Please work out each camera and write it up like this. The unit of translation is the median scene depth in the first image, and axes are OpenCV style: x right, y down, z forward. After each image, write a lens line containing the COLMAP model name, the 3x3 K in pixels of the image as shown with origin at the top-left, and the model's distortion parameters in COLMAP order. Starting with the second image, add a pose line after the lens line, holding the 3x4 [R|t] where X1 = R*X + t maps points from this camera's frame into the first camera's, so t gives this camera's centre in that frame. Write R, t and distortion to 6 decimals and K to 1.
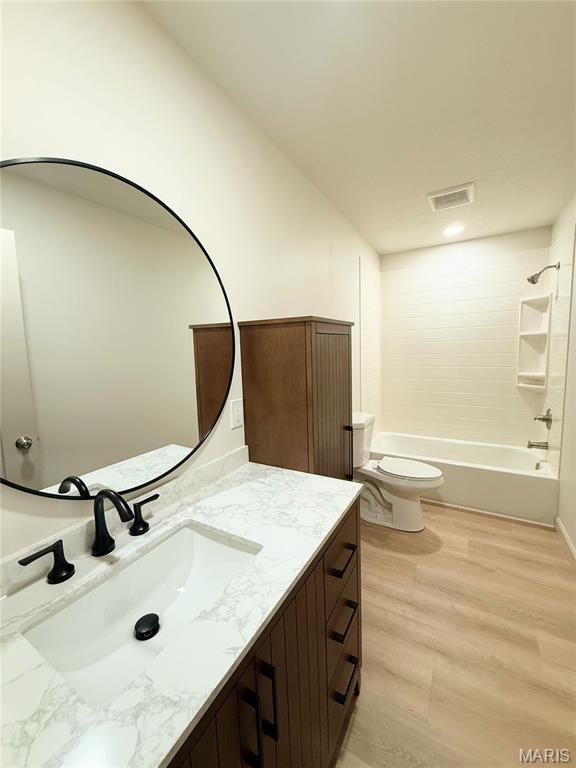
lens RADIAL K [[304.8, 0, 289.0], [0, 304.8, 383.4], [0, 0, 1]] dist [-0.000969, 0.000255]
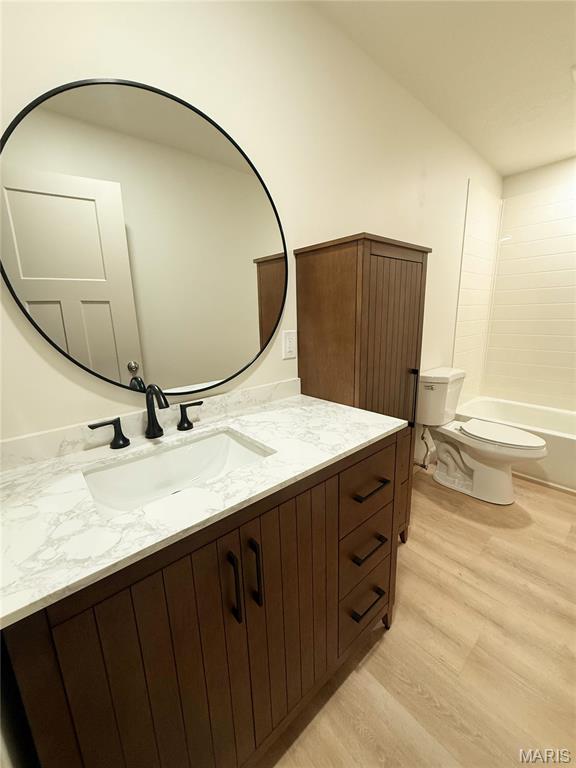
lens RADIAL K [[304.8, 0, 289.3], [0, 304.8, 383.5], [0, 0, 1]] dist [-0.000969, 0.000255]
pose [[0.945509, 0.077848, -0.316151, 0.167733], [-0.040815, 0.991676, 0.122122, 0.108641], [0.323026, -0.102564, 0.940816, 0.034512]]
